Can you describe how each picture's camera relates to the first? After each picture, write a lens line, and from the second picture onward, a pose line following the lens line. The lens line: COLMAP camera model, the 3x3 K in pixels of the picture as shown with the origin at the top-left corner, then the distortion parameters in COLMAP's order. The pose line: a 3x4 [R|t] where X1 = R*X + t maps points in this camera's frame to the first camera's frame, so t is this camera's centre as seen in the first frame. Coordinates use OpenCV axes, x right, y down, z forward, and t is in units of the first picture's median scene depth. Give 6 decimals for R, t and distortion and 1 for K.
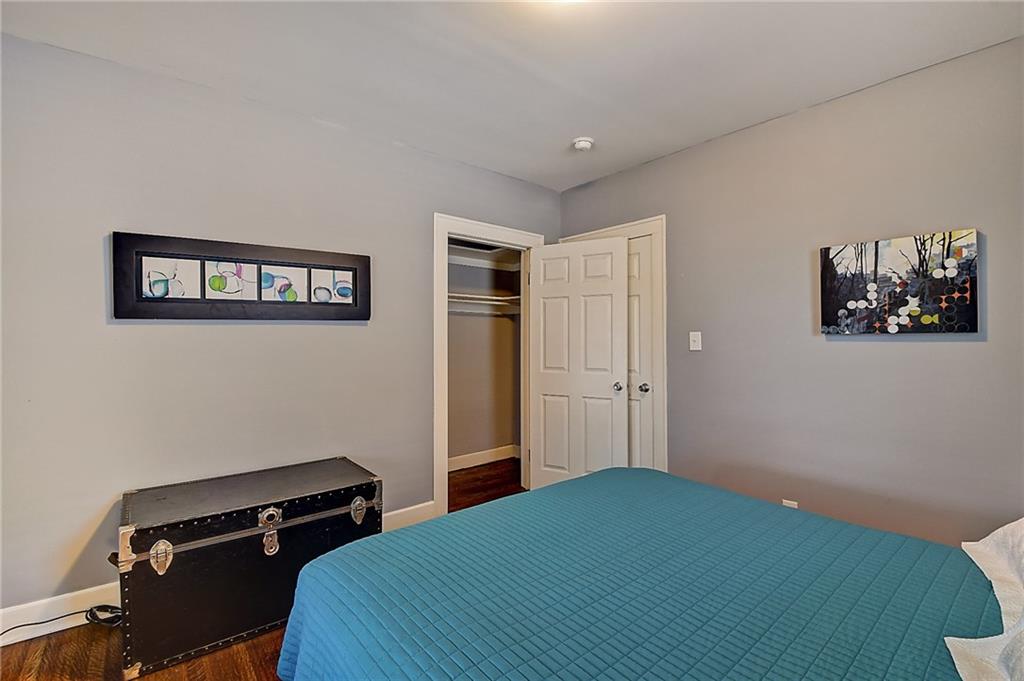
lens RADIAL K [[452.8, 0, 511.4], [0, 452.8, 338.3], [0, 0, 1]] dist [-0.009470, -0.008690]
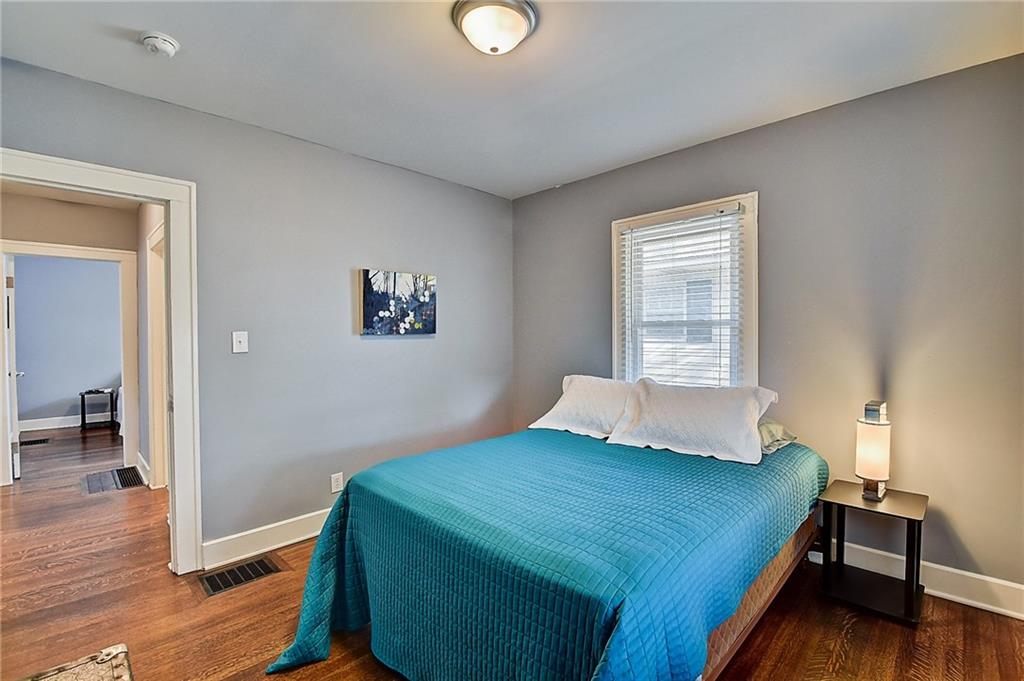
lens RADIAL K [[452.8, 0, 516.0], [0, 452.8, 339.1], [0, 0, 1]] dist [-0.009470, -0.008690]
pose [[-0.099904, -0.007019, 0.994972, -0.734191], [0.008556, 0.999932, 0.007913, -0.002526], [-0.994960, 0.009304, -0.099838, 0.757204]]
